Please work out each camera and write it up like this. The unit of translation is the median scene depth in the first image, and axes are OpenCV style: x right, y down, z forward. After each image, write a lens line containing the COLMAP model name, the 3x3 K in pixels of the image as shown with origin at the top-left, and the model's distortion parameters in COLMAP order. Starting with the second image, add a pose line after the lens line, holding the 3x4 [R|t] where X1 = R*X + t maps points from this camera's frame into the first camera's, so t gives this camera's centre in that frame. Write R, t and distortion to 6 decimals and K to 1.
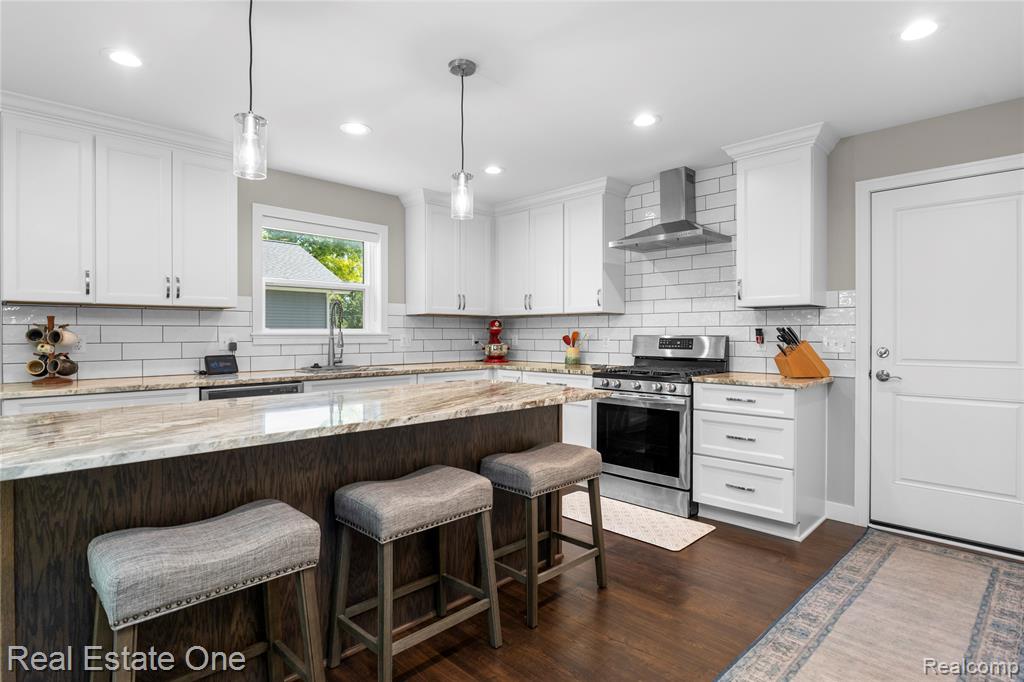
lens RADIAL K [[522.9, 0, 510.4], [0, 522.9, 330.0], [0, 0, 1]] dist [-0.003516, -0.001994]
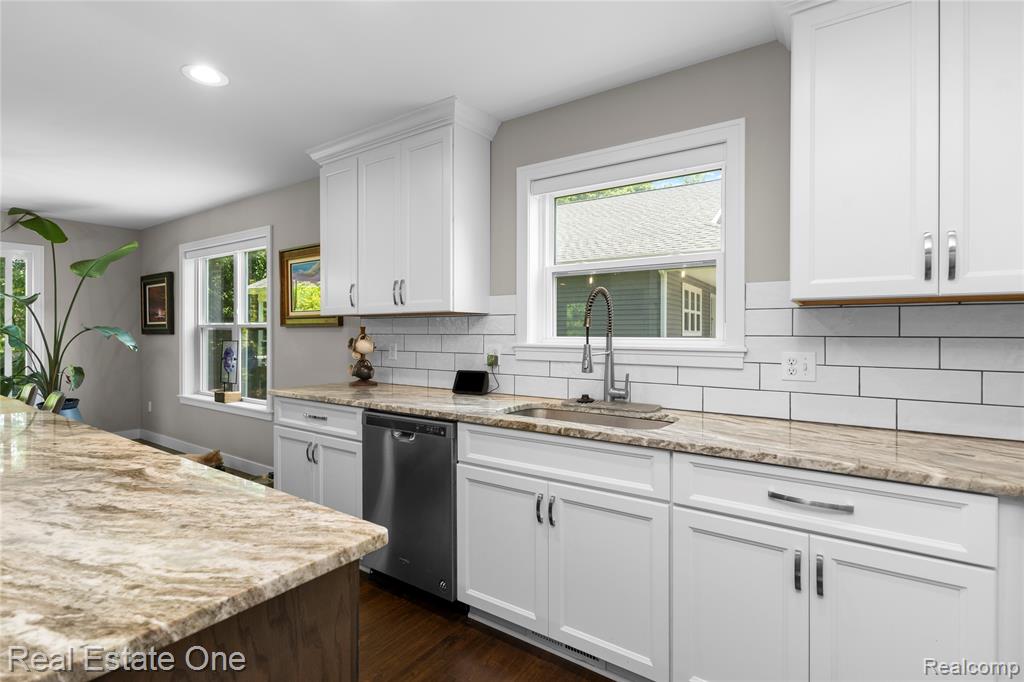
lens RADIAL K [[487.1, 0, 509.7], [0, 487.1, 333.6], [0, 0, 1]] dist [0.008721, -0.004636]
pose [[0.183398, 0.002537, -0.983035, 0.179018], [0.005299, 0.999980, 0.003569, -0.010361], [0.983024, -0.005864, 0.183381, 0.827242]]
